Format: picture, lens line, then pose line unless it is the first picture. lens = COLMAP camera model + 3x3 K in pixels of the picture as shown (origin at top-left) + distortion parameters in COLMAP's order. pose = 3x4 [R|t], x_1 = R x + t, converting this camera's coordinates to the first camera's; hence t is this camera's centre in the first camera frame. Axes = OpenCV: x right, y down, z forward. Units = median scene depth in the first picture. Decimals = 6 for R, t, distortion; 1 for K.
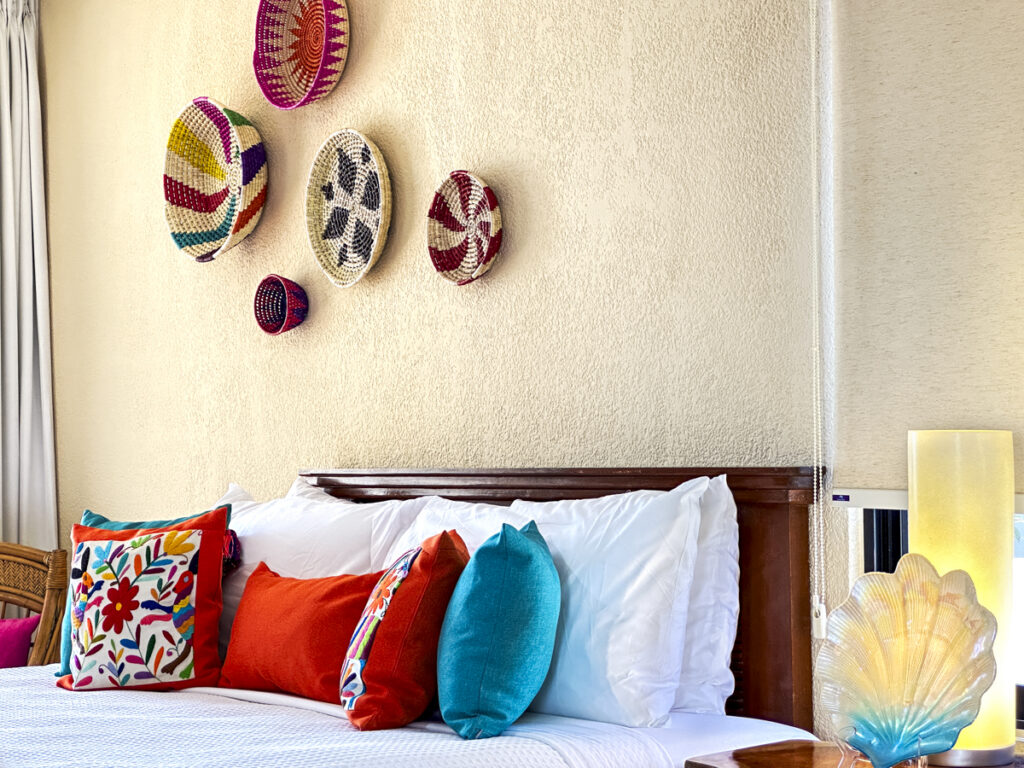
lens RADIAL K [[2350.3, 0, 511.4], [0, 2350.3, 380.5], [0, 0, 1]] dist [0.090129, 0.000000]
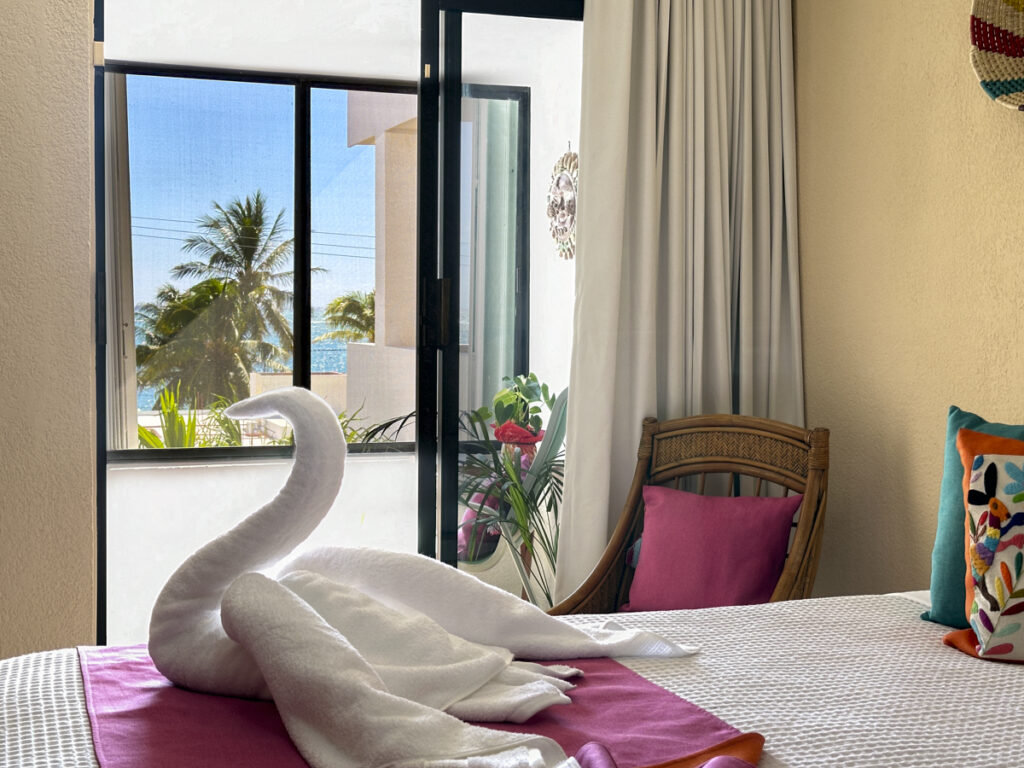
lens RADIAL K [[1425.4, 0, 511.4], [0, 1425.4, 385.7], [0, 0, 1]] dist [-0.103032, 0.000000]
pose [[0.963134, 0.019543, -0.268312, -0.182197], [0.001304, 0.997007, 0.077300, 0.010634], [0.269020, -0.074800, 0.960226, 0.471960]]
